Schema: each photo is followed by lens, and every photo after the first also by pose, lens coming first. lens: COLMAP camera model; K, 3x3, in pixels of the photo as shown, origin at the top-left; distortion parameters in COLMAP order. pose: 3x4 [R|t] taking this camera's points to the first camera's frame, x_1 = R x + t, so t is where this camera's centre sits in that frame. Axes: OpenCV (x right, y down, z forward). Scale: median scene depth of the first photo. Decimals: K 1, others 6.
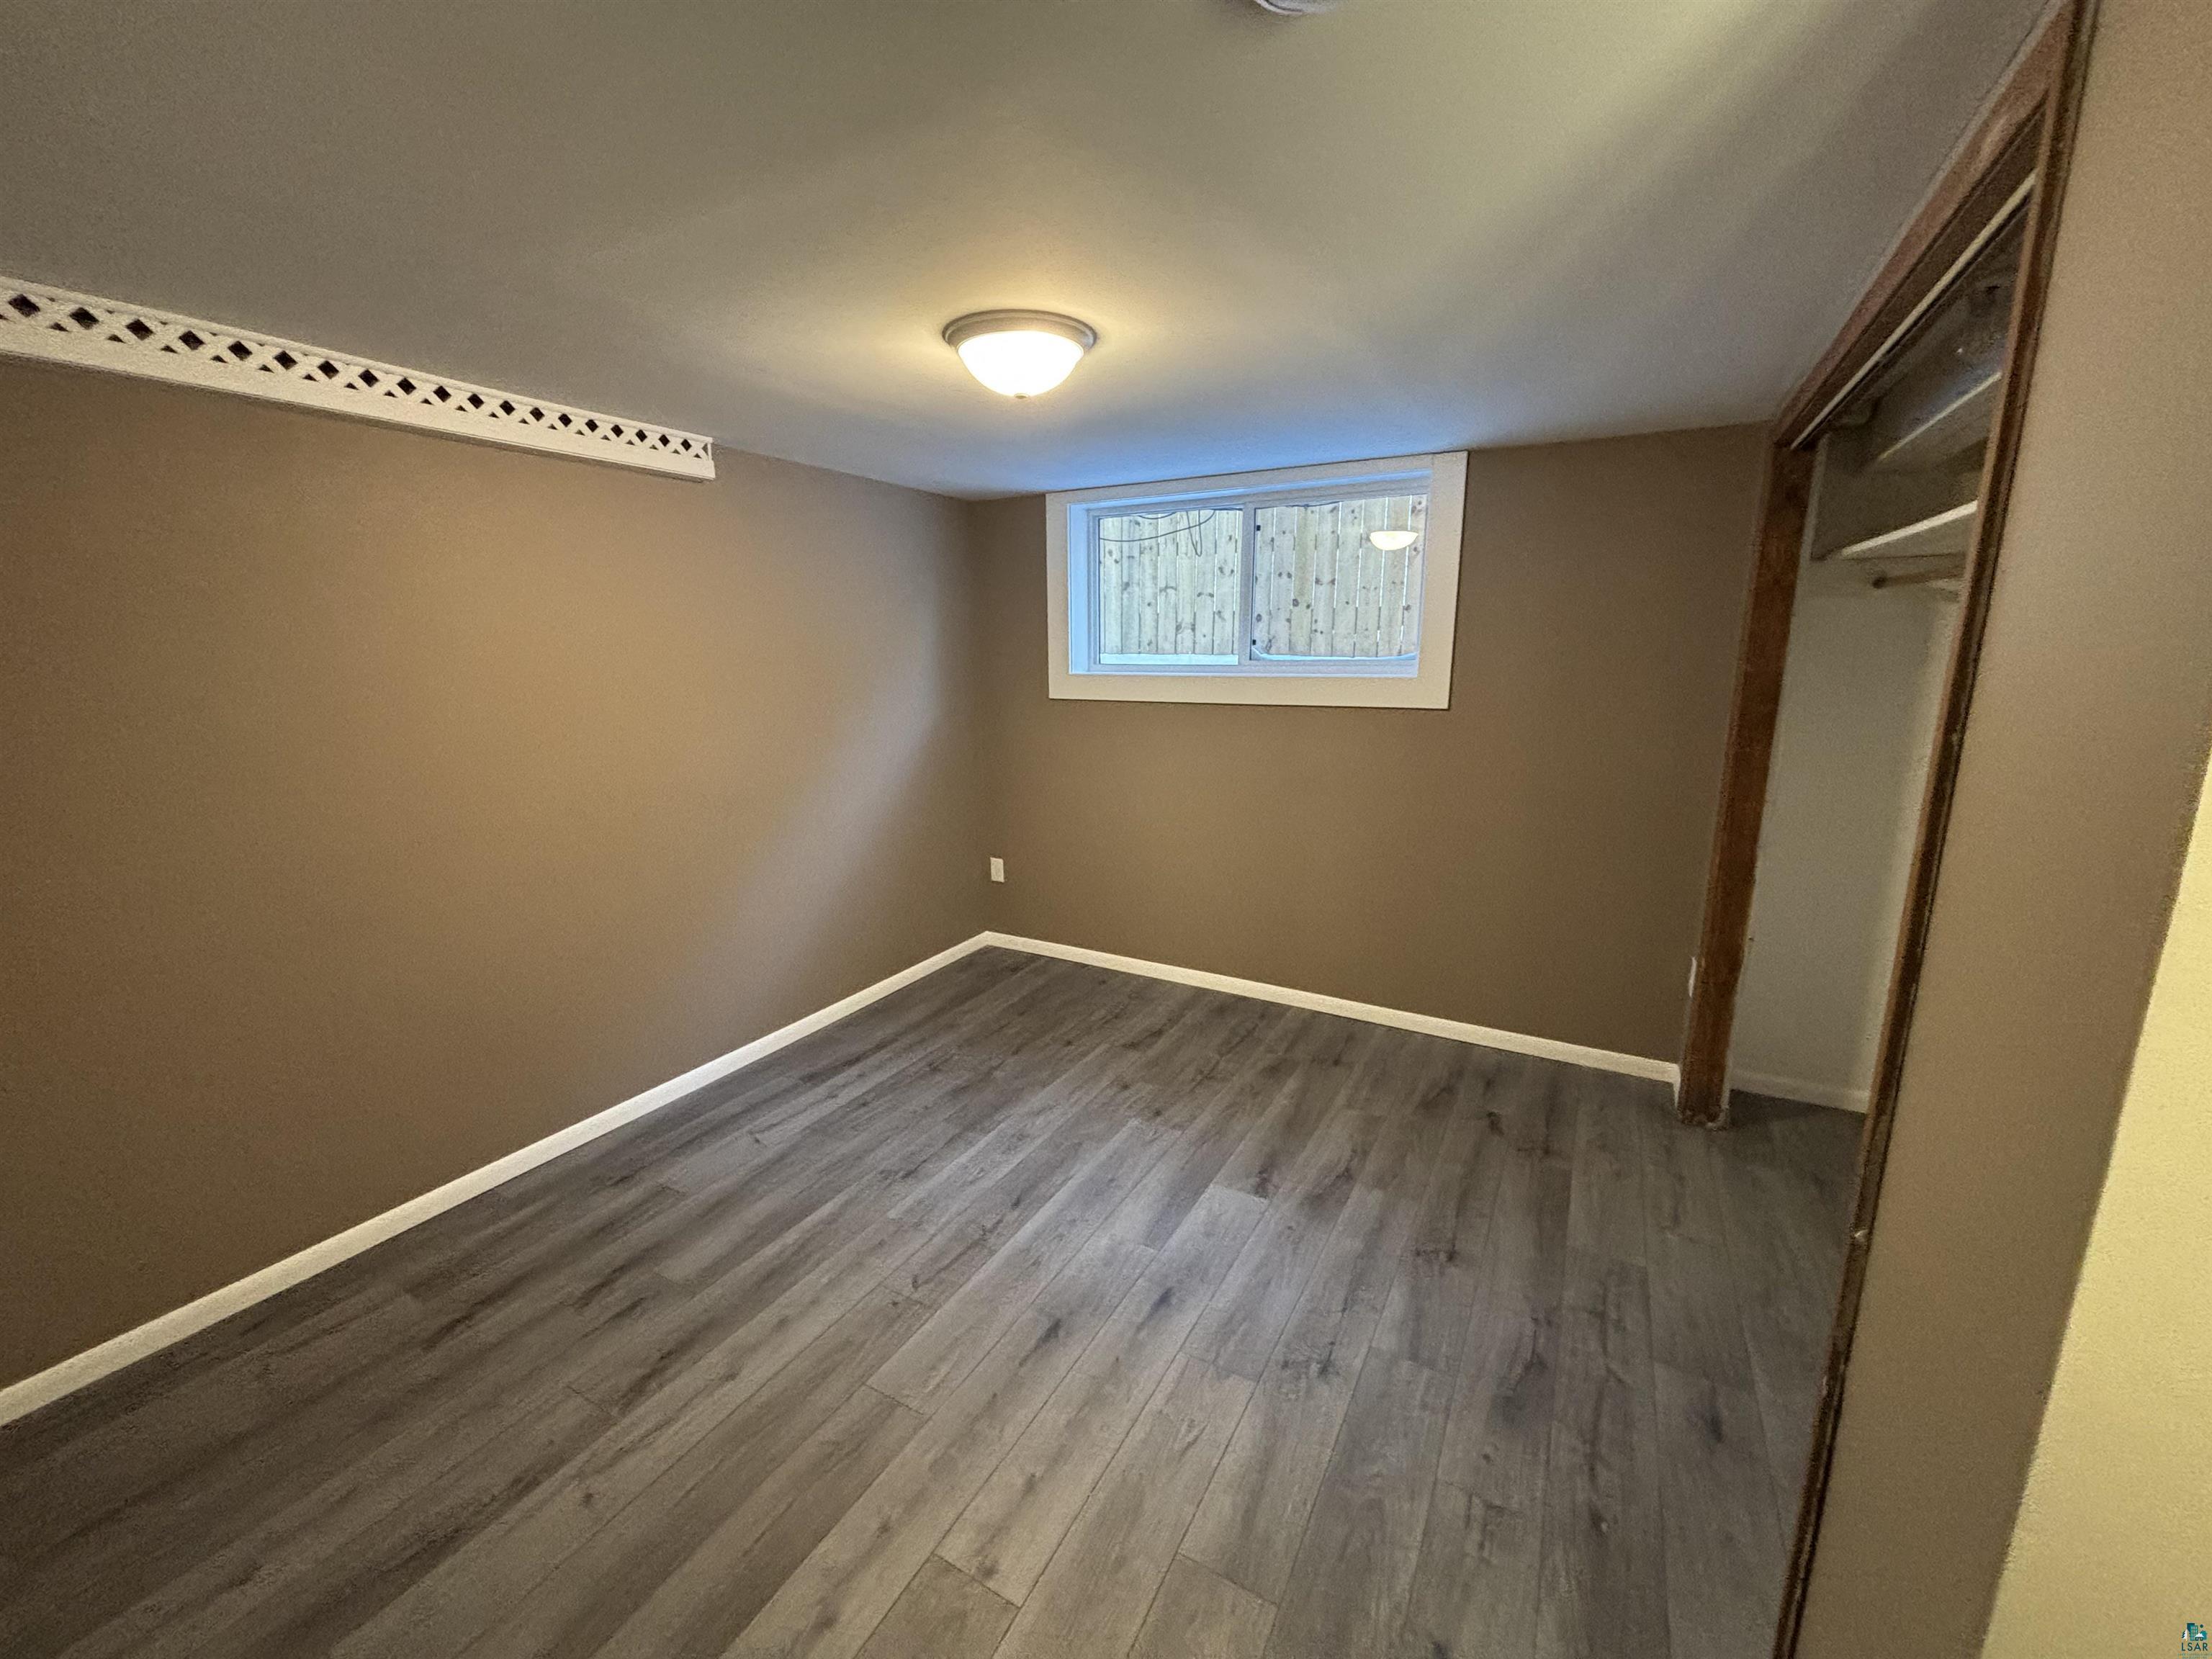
lens RADIAL K [[886.7, 0, 1105.7], [0, 886.7, 825.9], [0, 0, 1]] dist [0.012055, -0.005318]
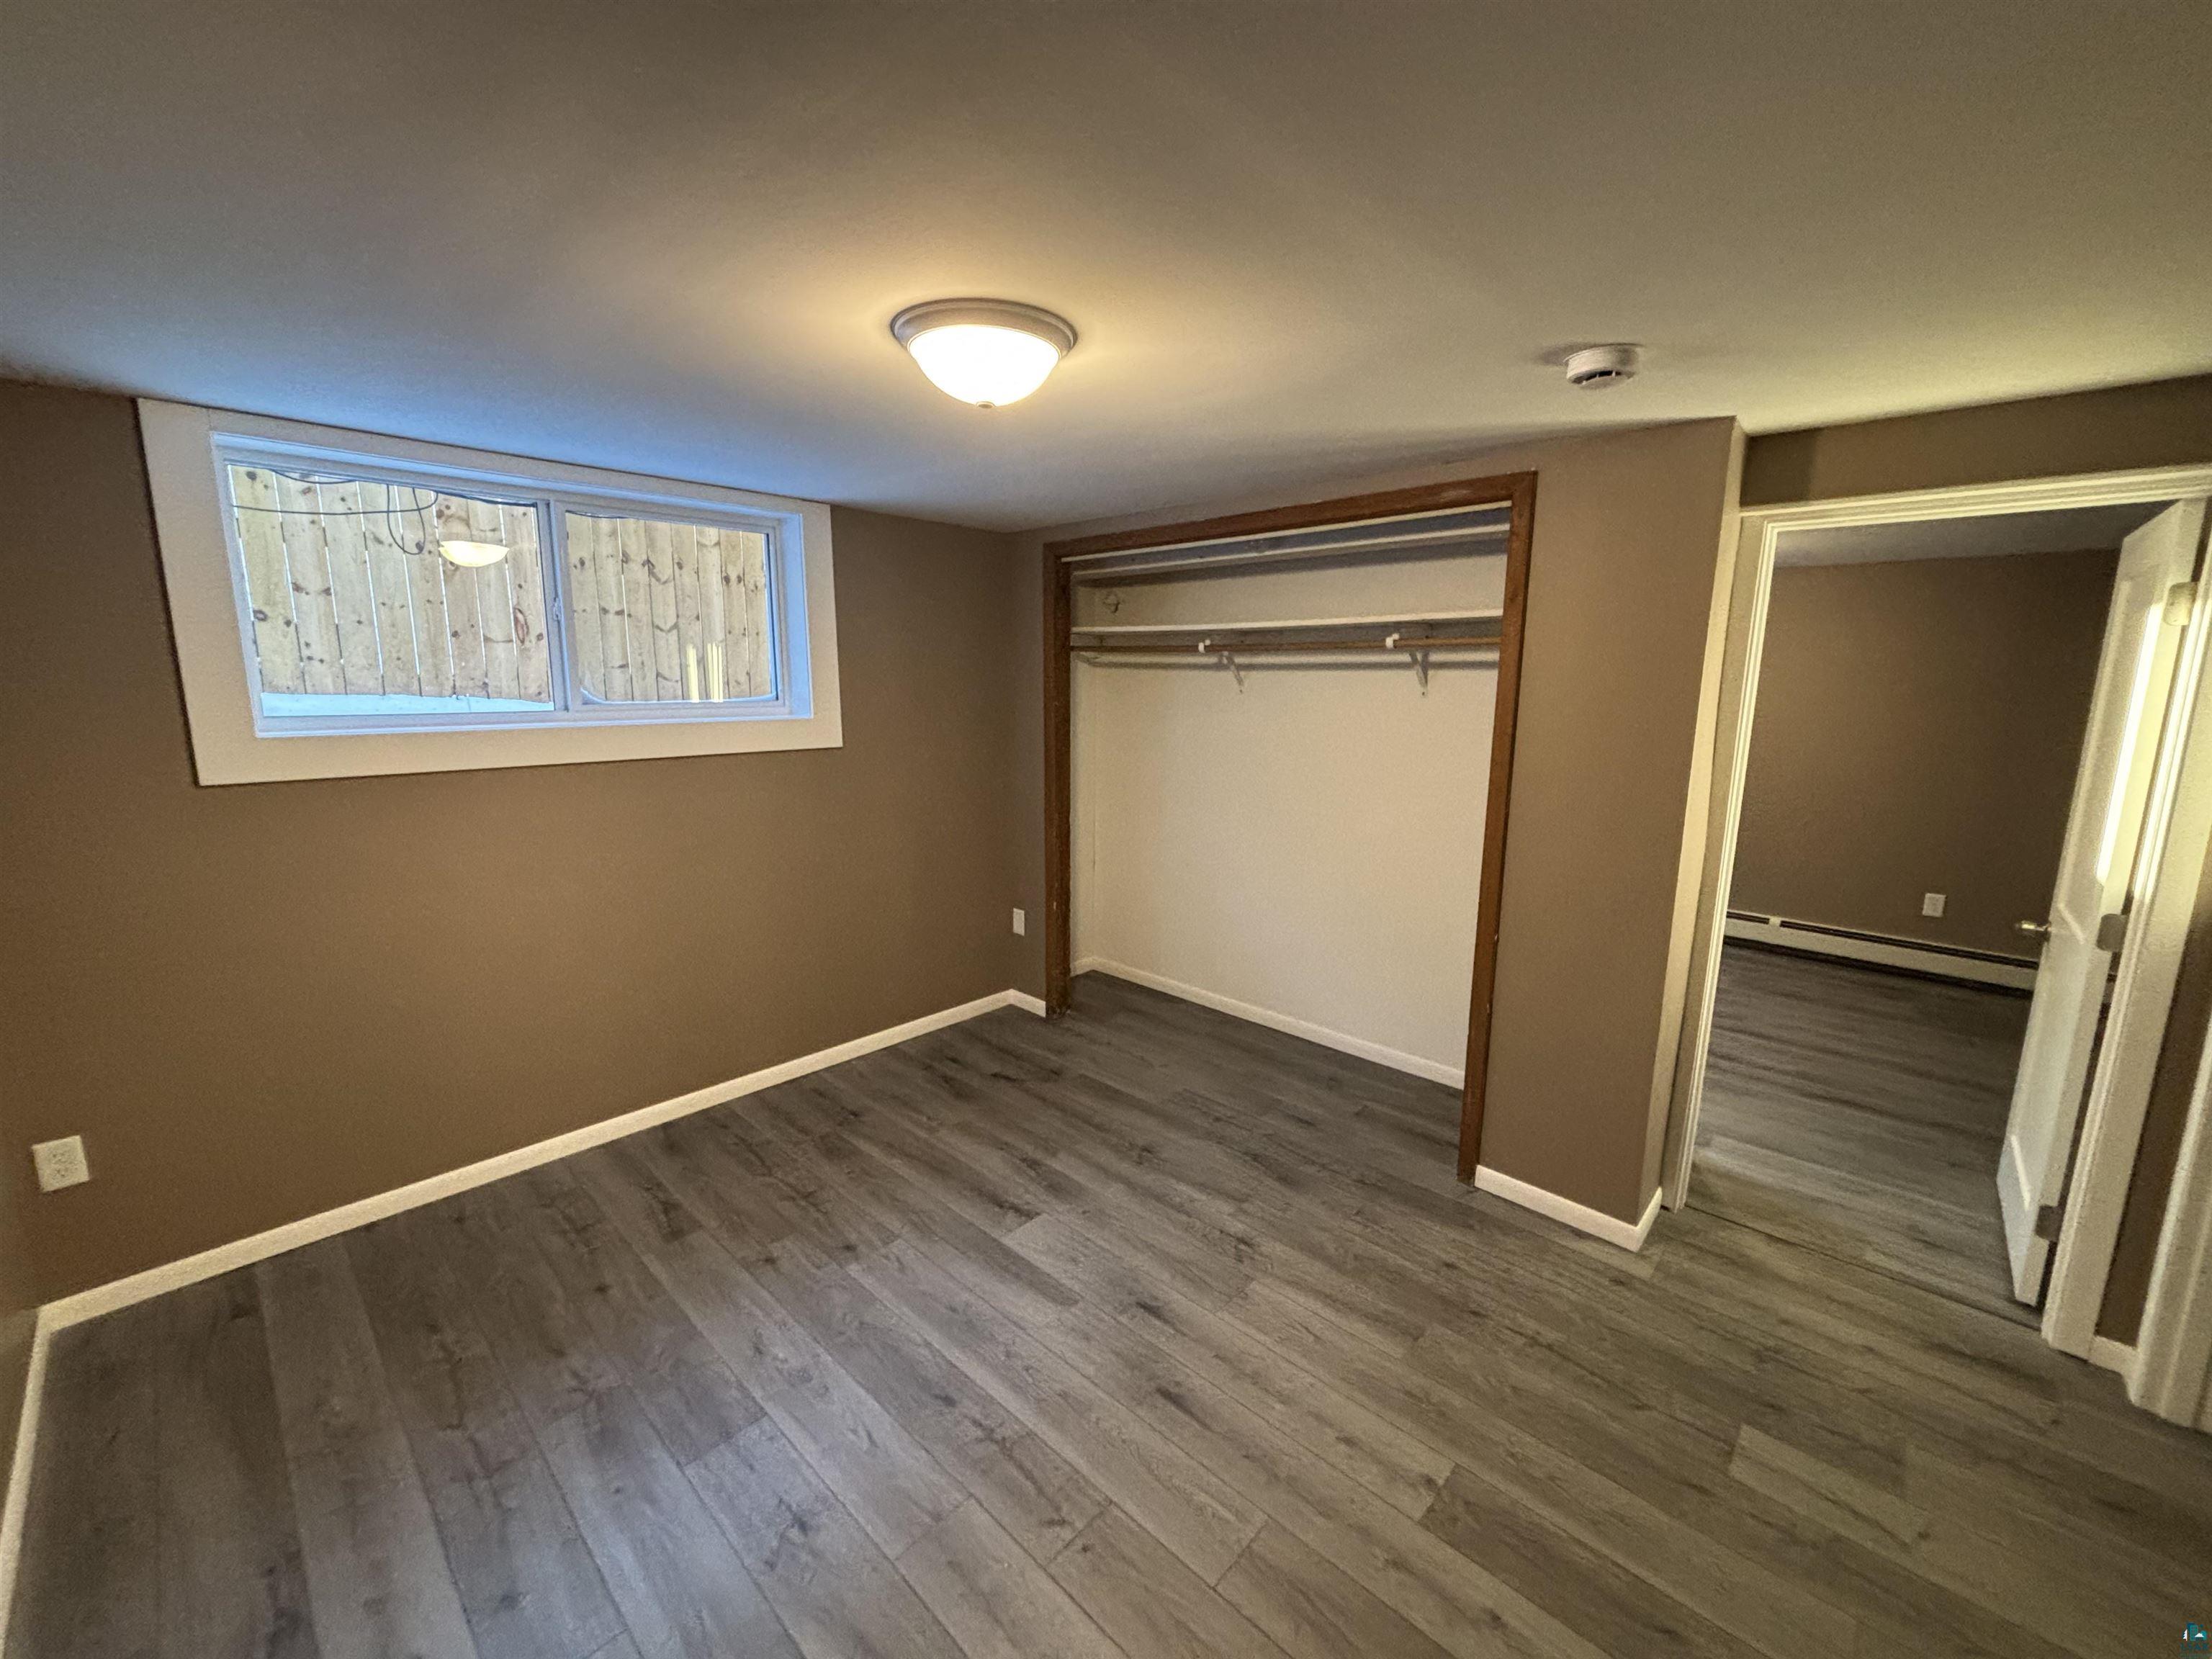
lens RADIAL K [[886.7, 0, 1105.7], [0, 886.7, 825.9], [0, 0, 1]] dist [0.012055, -0.005318]
pose [[0.250197, -0.165775, 0.953897, -0.631518], [0.188442, 0.974729, 0.119969, -0.122254], [-0.949679, 0.149739, 0.275114, 0.490751]]
